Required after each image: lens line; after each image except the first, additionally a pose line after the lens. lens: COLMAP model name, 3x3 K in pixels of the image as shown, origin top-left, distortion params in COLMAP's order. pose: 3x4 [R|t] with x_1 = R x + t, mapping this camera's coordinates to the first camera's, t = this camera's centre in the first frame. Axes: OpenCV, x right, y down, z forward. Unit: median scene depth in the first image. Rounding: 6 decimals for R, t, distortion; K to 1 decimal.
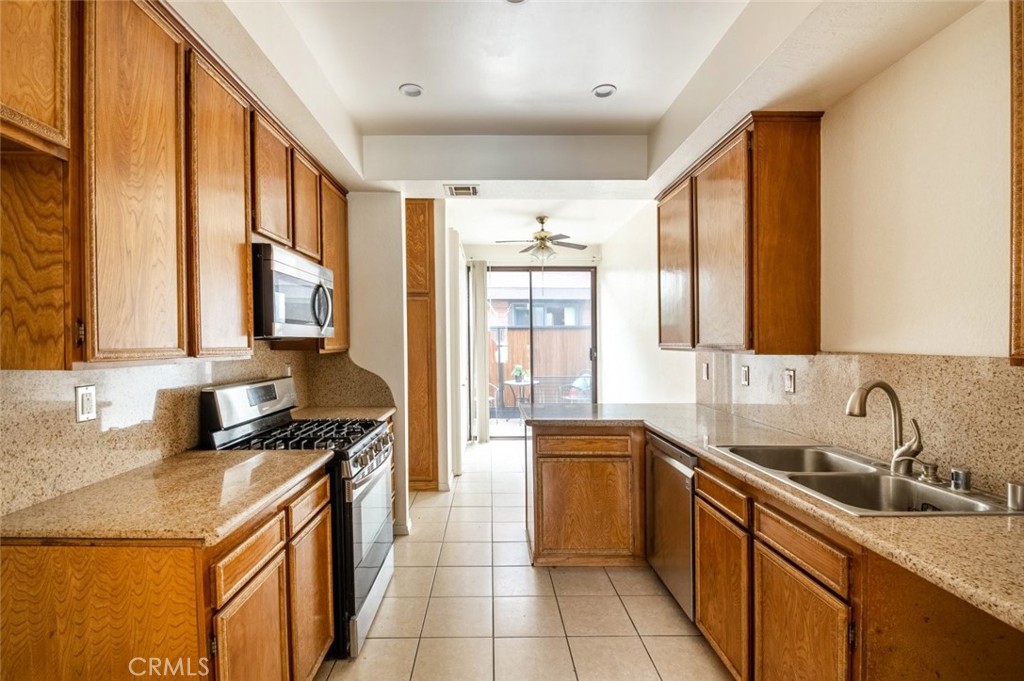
lens RADIAL K [[463.2, 0, 494.2], [0, 463.2, 342.1], [0, 0, 1]] dist [-0.000817, -0.000253]
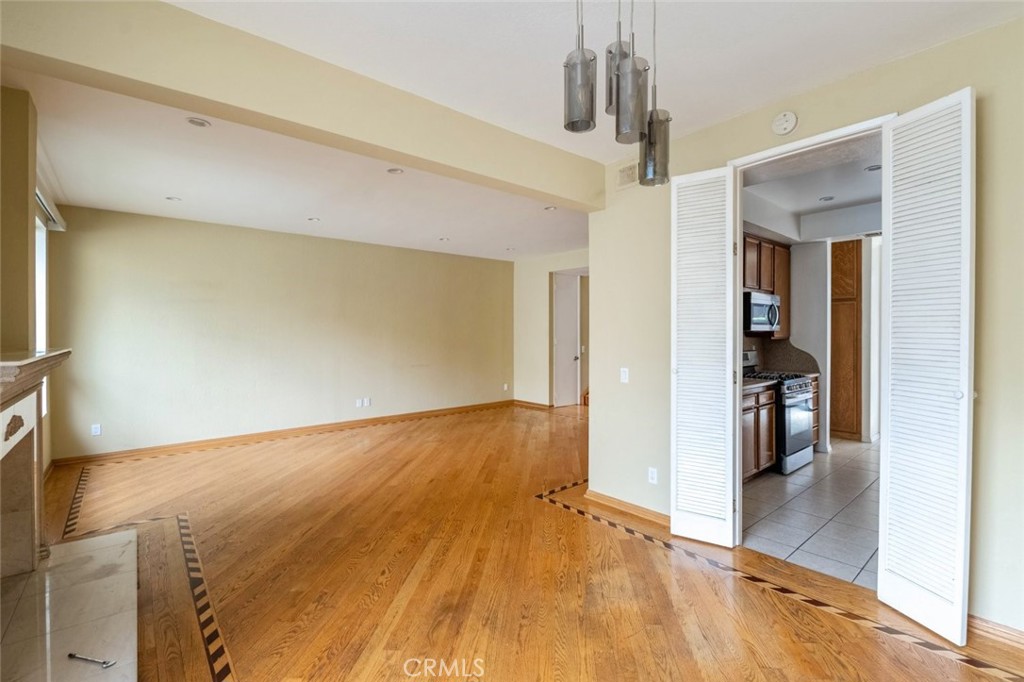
lens RADIAL K [[452.2, 0, 516.2], [0, 452.2, 341.5], [0, 0, 1]] dist [-0.001944, -0.001221]
pose [[0.642112, 0.023158, -0.766261, 0.398155], [-0.008766, 0.999700, 0.022868, 0.002003], [0.766561, -0.007966, 0.642122, -1.063359]]
